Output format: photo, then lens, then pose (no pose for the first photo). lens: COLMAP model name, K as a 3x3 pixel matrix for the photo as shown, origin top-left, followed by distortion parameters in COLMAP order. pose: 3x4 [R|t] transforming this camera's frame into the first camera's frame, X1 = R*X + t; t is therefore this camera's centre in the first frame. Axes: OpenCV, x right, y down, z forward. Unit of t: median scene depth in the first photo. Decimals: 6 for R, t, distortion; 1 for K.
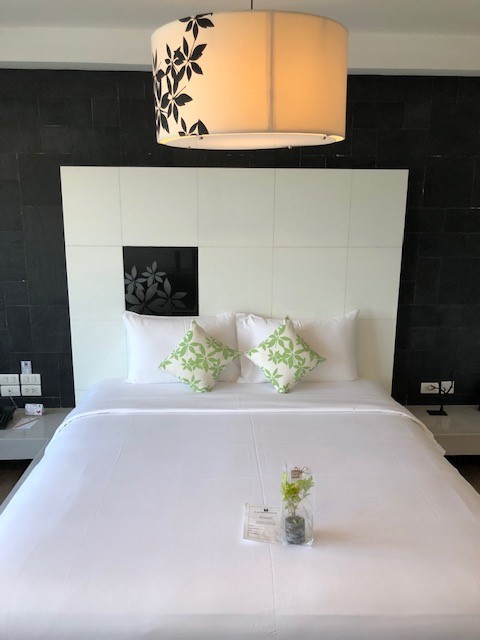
lens RADIAL K [[531.4, 0, 242.1], [0, 531.4, 324.4], [0, 0, 1]] dist [0.051577, -0.019175]
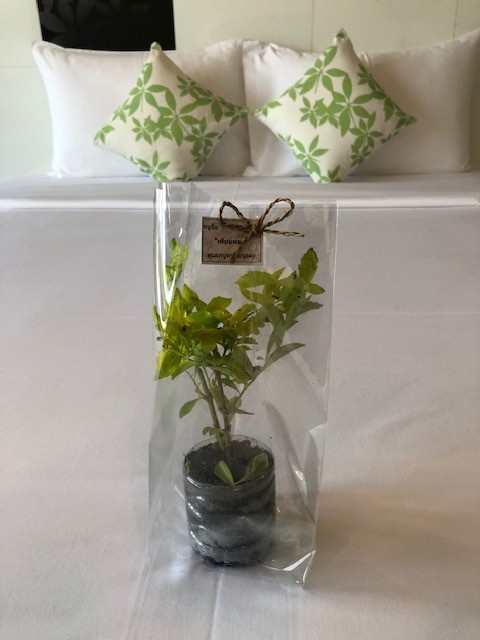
lens RADIAL K [[531.4, 0, 241.9], [0, 531.4, 318.8], [0, 0, 1]] dist [0.051577, -0.019175]
pose [[0.996074, 0.013629, -0.087464, 0.040866], [0.005853, 0.975772, 0.218714, 0.139688], [0.088326, -0.218367, 0.971861, 0.455226]]
